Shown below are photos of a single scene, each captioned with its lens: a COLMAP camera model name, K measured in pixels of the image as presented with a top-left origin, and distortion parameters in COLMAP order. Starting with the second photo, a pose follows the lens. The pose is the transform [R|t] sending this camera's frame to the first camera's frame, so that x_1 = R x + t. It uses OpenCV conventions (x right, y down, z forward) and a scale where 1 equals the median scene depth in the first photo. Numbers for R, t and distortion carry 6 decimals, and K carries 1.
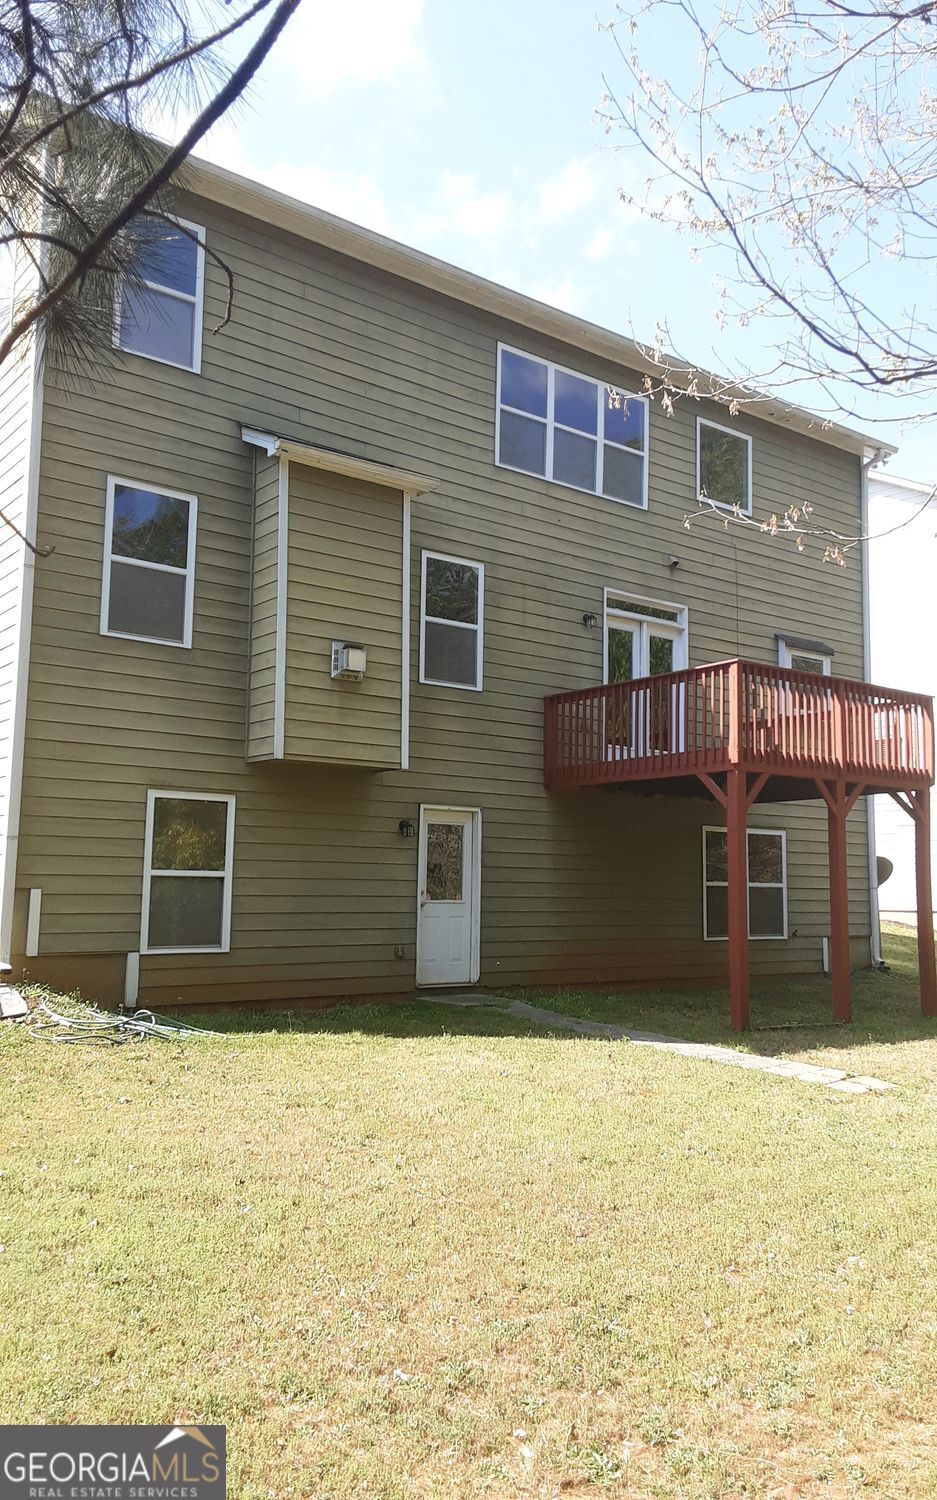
lens RADIAL K [[1166.0, 0, 468.5], [0, 1166.0, 750.0], [0, 0, 1]] dist [0.047980, -0.103983]
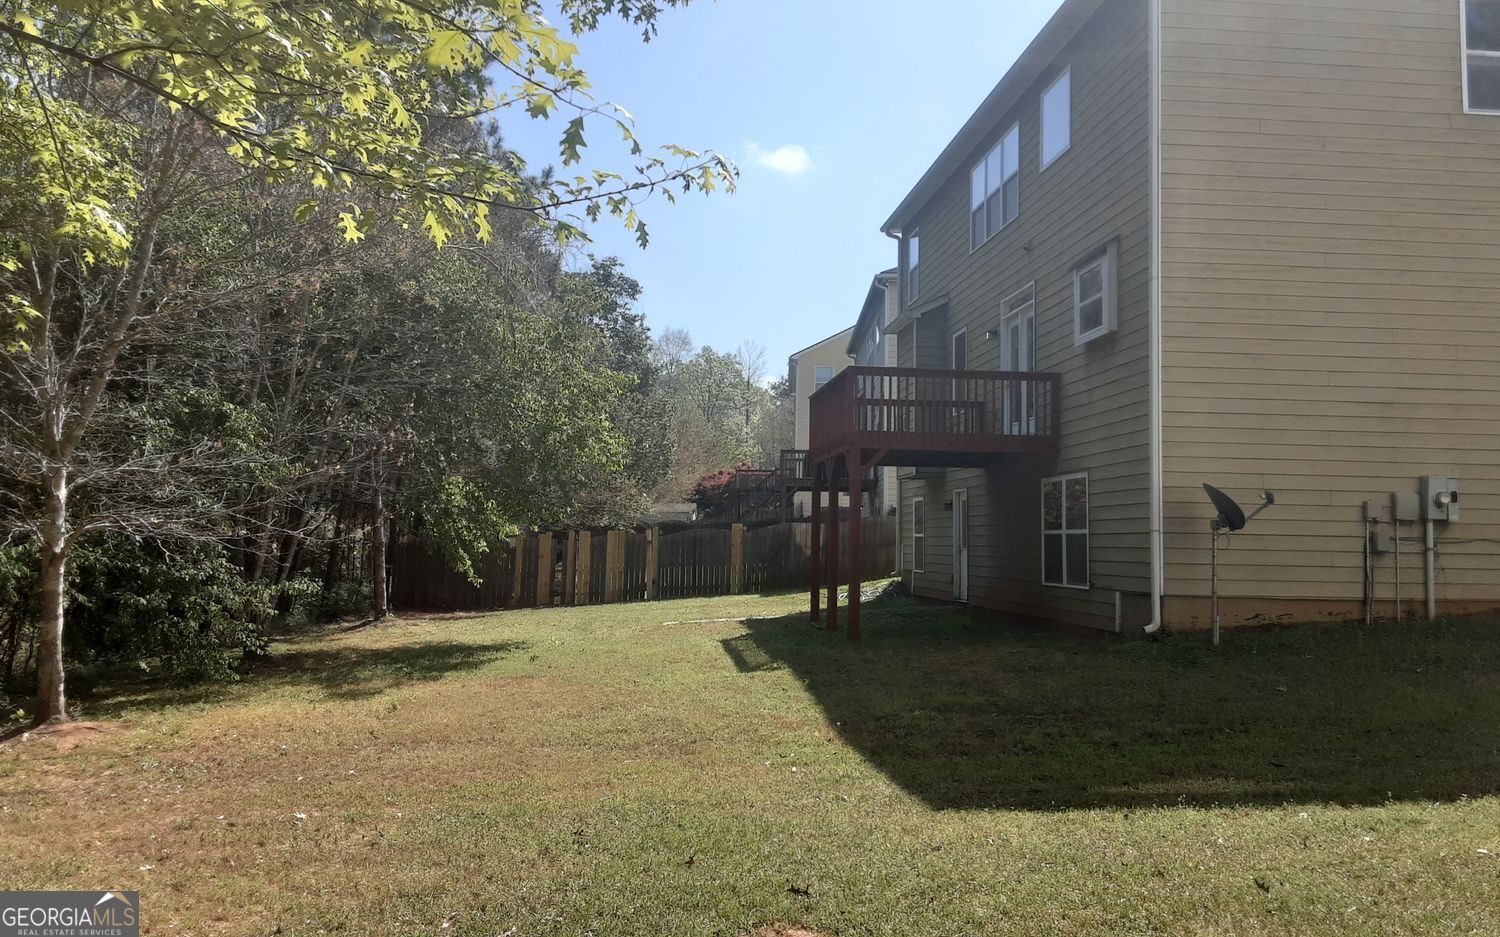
lens RADIAL K [[1166.0, 0, 750.0], [0, 1166.0, 468.5], [0, 0, 1]] dist [0.047980, -0.103983]
pose [[-0.507219, -0.076948, -0.858375, 1.374481], [0.077581, 0.987885, -0.134401, 0.195674], [0.858318, -0.134764, -0.495105, 1.422775]]
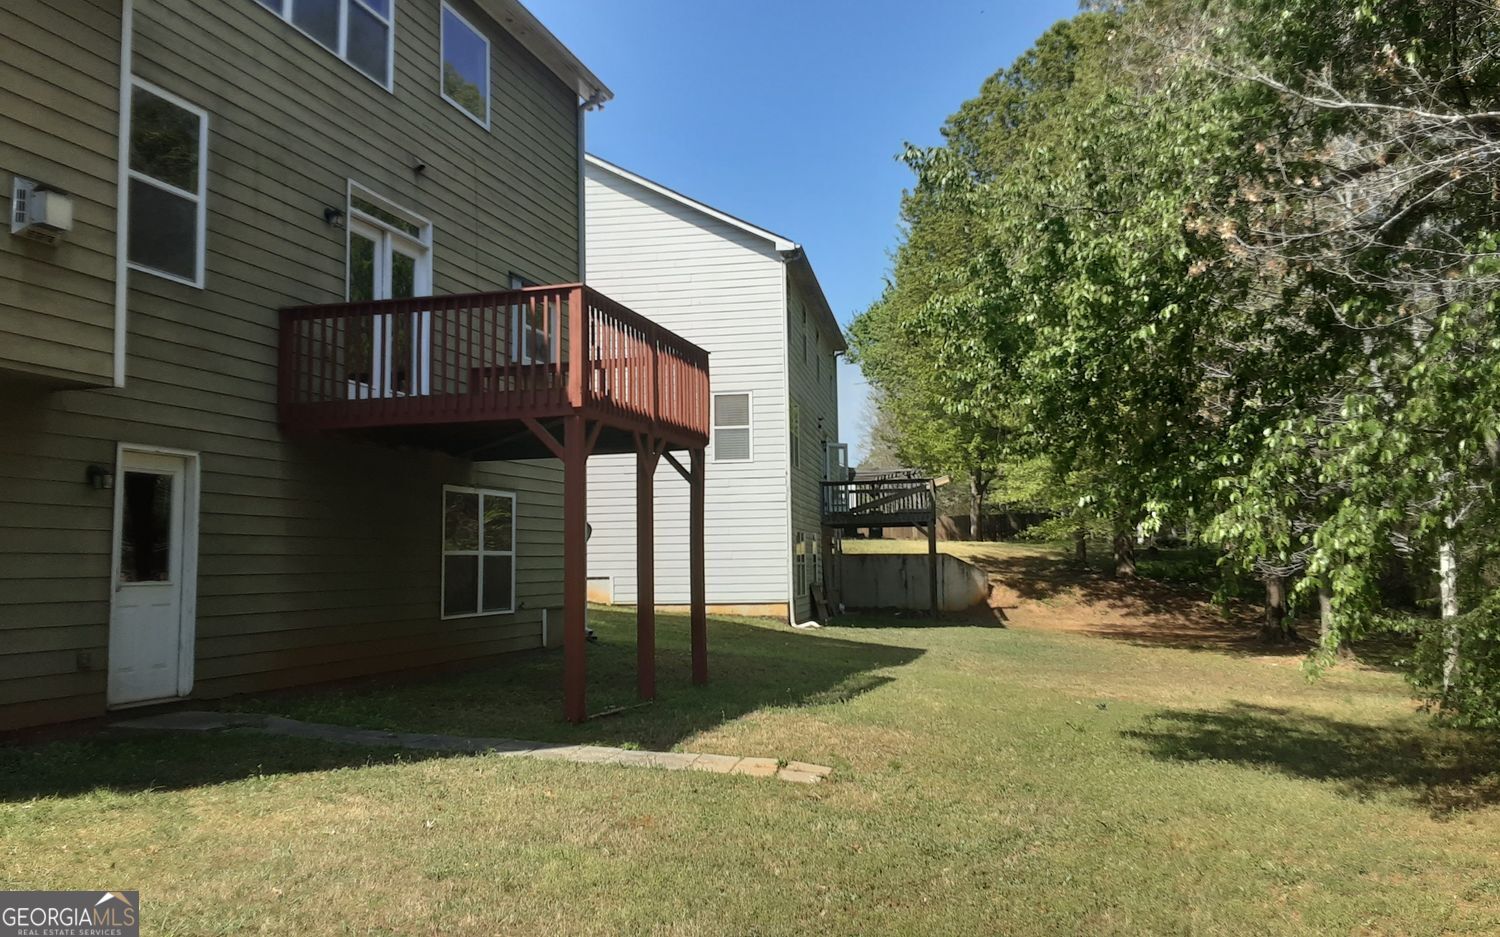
lens RADIAL K [[1166.0, 0, 750.0], [0, 1166.0, 468.5], [0, 0, 1]] dist [0.047980, -0.103983]
pose [[0.793461, 0.028010, 0.607976, -0.151642], [-0.052409, 0.998374, 0.022402, 0.024759], [-0.606360, -0.049638, 0.793639, 0.213420]]
